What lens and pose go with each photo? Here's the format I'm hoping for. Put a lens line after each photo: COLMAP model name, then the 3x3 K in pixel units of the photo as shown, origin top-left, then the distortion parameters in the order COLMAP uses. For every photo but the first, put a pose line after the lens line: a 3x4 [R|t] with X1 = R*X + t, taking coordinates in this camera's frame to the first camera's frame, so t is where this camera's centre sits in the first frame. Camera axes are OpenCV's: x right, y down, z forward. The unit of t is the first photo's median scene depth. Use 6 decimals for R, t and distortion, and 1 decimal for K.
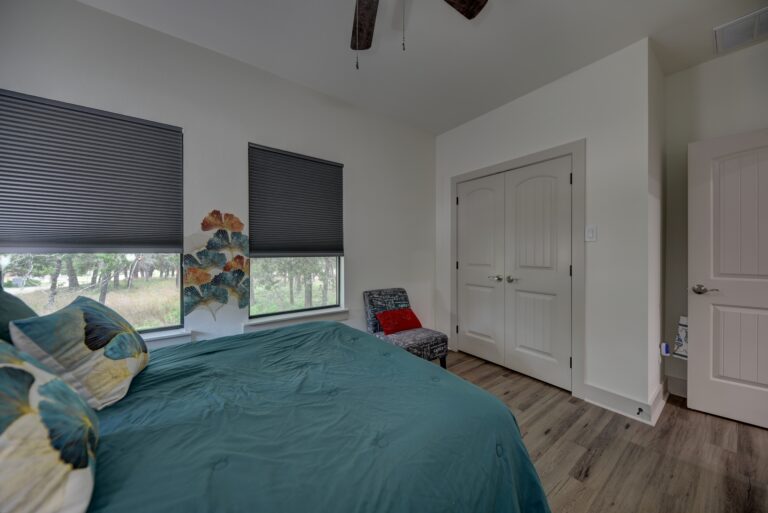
lens RADIAL K [[266.1, 0, 394.7], [0, 266.1, 252.3], [0, 0, 1]] dist [0.013088, -0.007436]
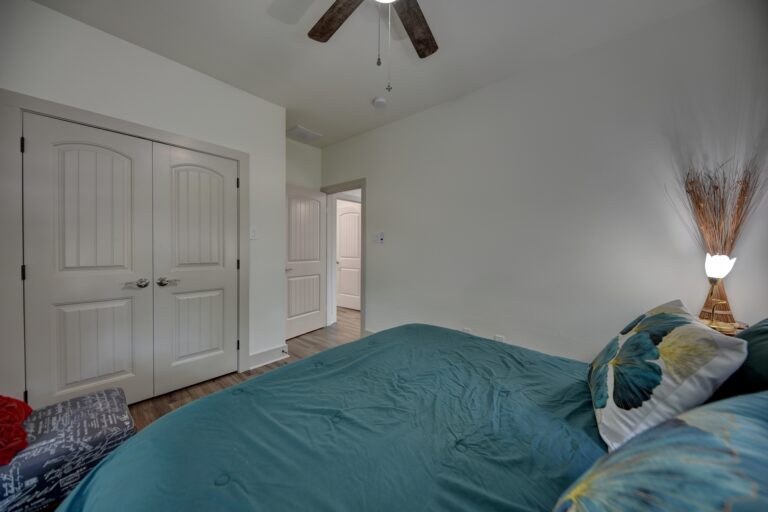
lens RADIAL K [[266.1, 0, 394.7], [0, 266.1, 251.8], [0, 0, 1]] dist [0.013088, -0.007436]
pose [[-0.229431, -0.012432, 0.973246, -0.621891], [-0.006356, 0.999916, 0.011274, -0.001508], [-0.973304, -0.003600, -0.229490, 0.642263]]
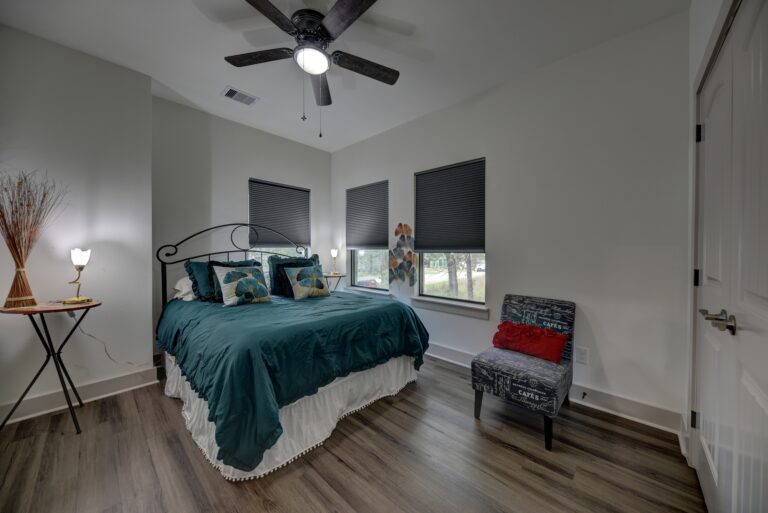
lens RADIAL K [[266.1, 0, 394.7], [0, 266.1, 252.3], [0, 0, 1]] dist [0.013088, -0.007436]
pose [[0.190980, 0.011527, -0.981526, 0.860127], [-0.000024, 0.999931, 0.011738, 0.000869], [0.981594, -0.002218, 0.190967, 0.622517]]
